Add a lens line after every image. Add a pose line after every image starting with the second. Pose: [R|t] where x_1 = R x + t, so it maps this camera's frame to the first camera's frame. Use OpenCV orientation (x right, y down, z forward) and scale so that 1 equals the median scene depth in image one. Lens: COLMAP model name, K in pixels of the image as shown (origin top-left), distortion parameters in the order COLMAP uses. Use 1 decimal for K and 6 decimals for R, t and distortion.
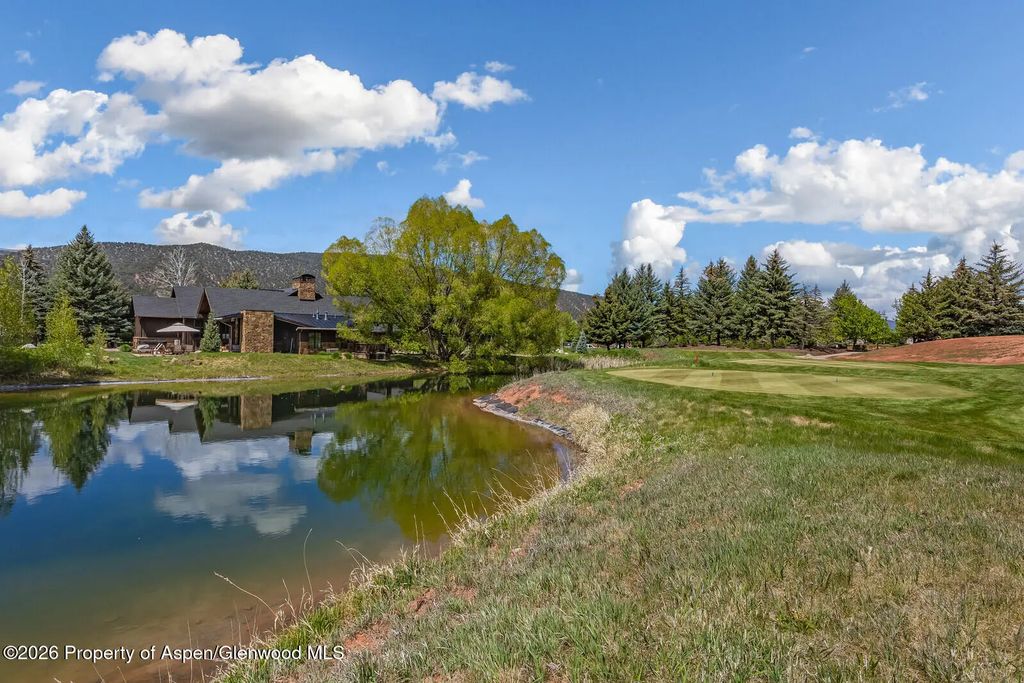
lens RADIAL K [[604.6, 0, 512.0], [0, 604.6, 341.5], [0, 0, 1]] dist [-0.001599, 0.000027]
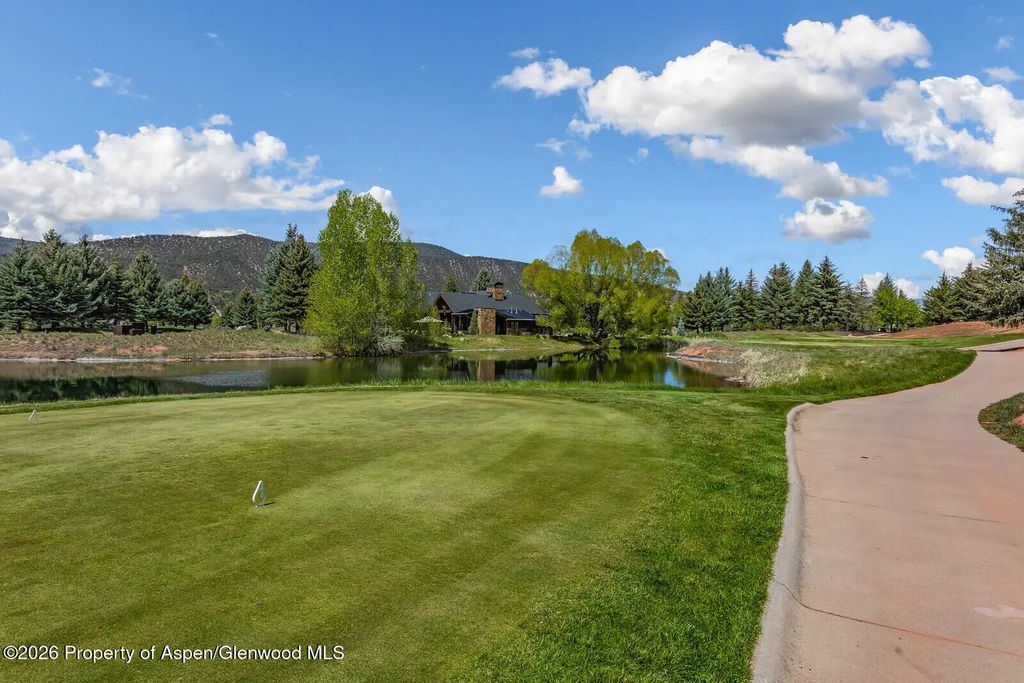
lens RADIAL K [[604.6, 0, 512.0], [0, 604.6, 341.5], [0, 0, 1]] dist [-0.001599, 0.000027]
pose [[0.997606, -0.005927, -0.068906, -0.161607], [0.007326, 0.999772, 0.020064, 0.002693], [0.068772, -0.020520, 0.997421, -0.372587]]
